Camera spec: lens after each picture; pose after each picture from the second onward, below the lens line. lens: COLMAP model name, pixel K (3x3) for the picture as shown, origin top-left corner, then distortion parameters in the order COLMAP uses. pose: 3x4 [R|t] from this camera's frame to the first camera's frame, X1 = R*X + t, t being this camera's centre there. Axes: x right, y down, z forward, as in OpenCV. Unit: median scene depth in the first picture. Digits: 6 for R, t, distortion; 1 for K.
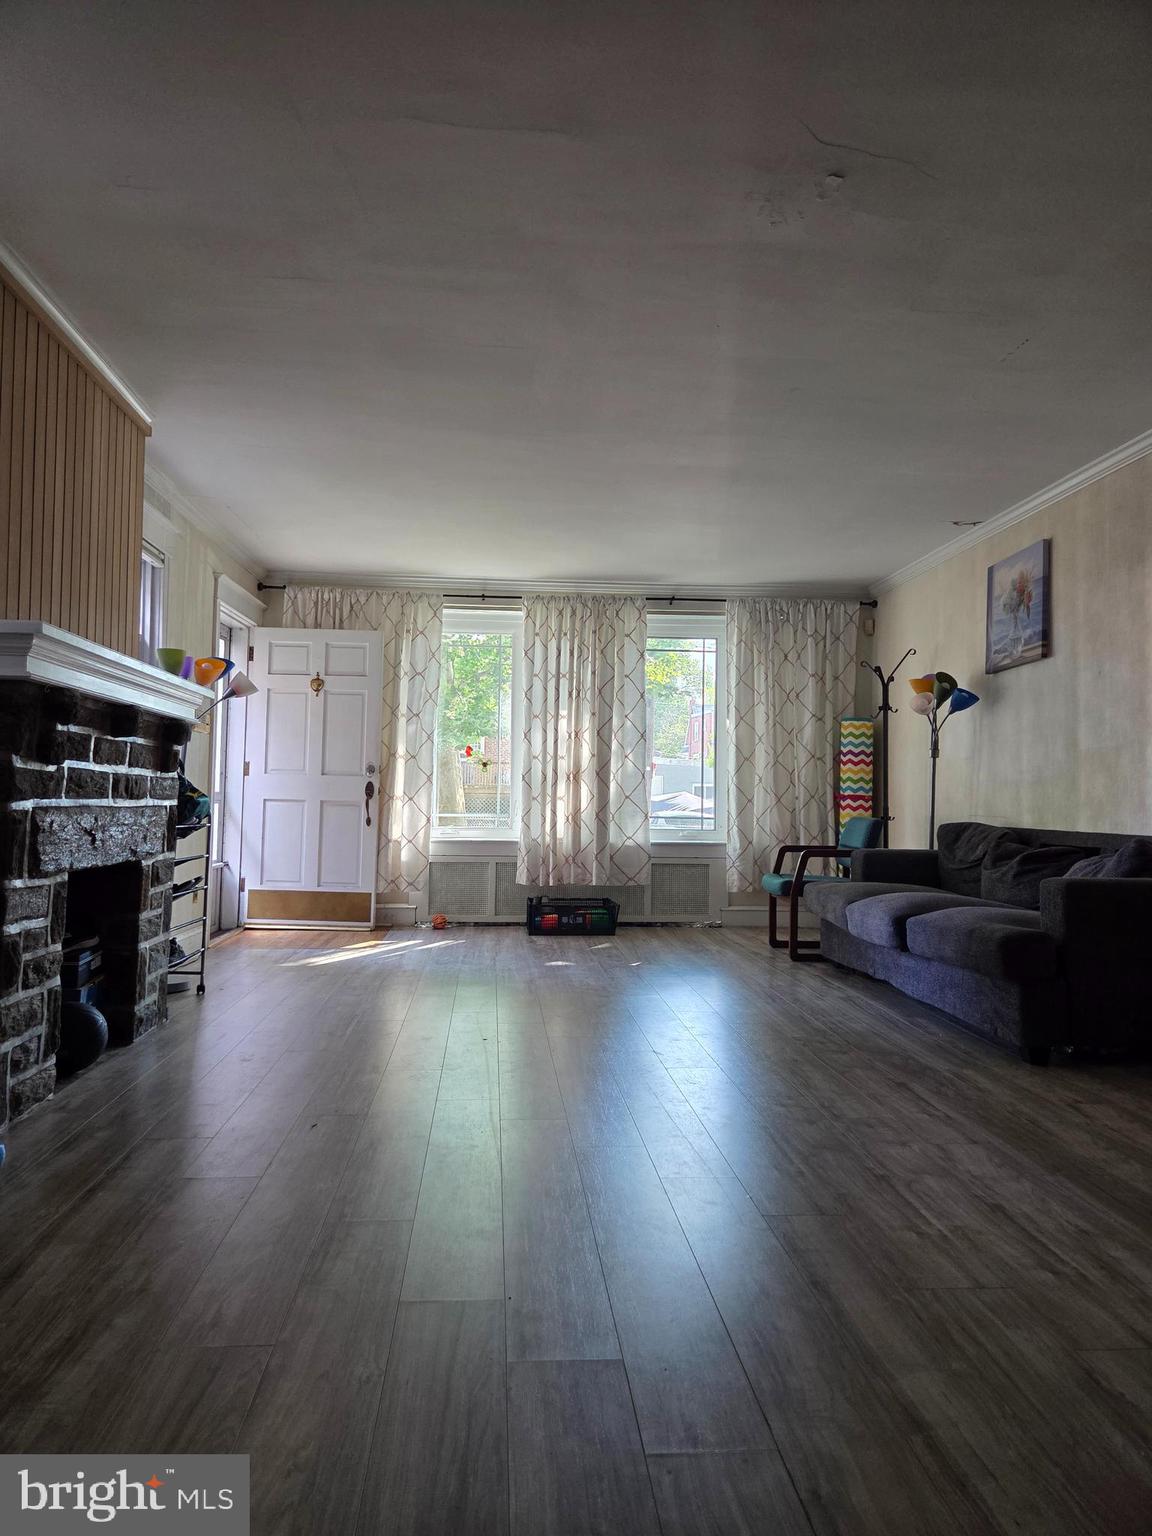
lens RADIAL K [[1031.4, 0, 576.0], [0, 1031.4, 768.0], [0, 0, 1]] dist [0.052230, -0.068381]
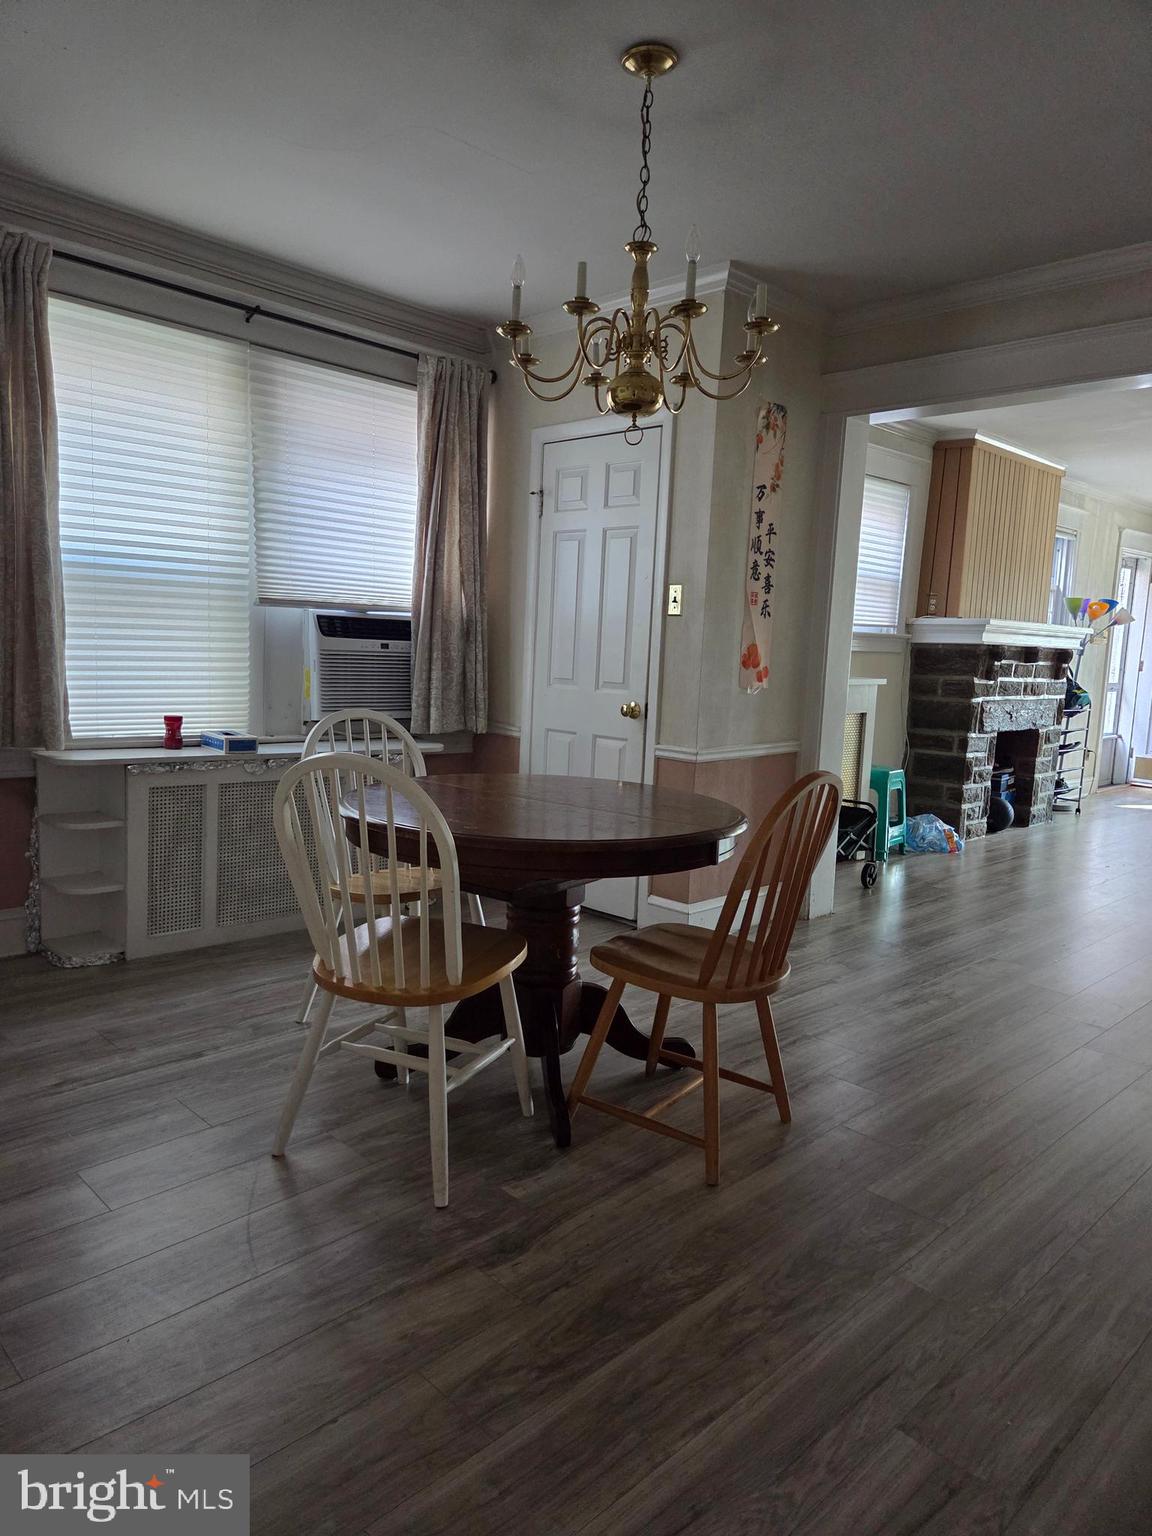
lens RADIAL K [[1031.4, 0, 576.0], [0, 1031.4, 768.0], [0, 0, 1]] dist [0.052230, -0.068381]
pose [[0.648403, 0.098494, -0.754899, 0.435966], [-0.001217, 0.991728, 0.128349, -0.075890], [0.761296, -0.082303, 0.643160, -0.791398]]
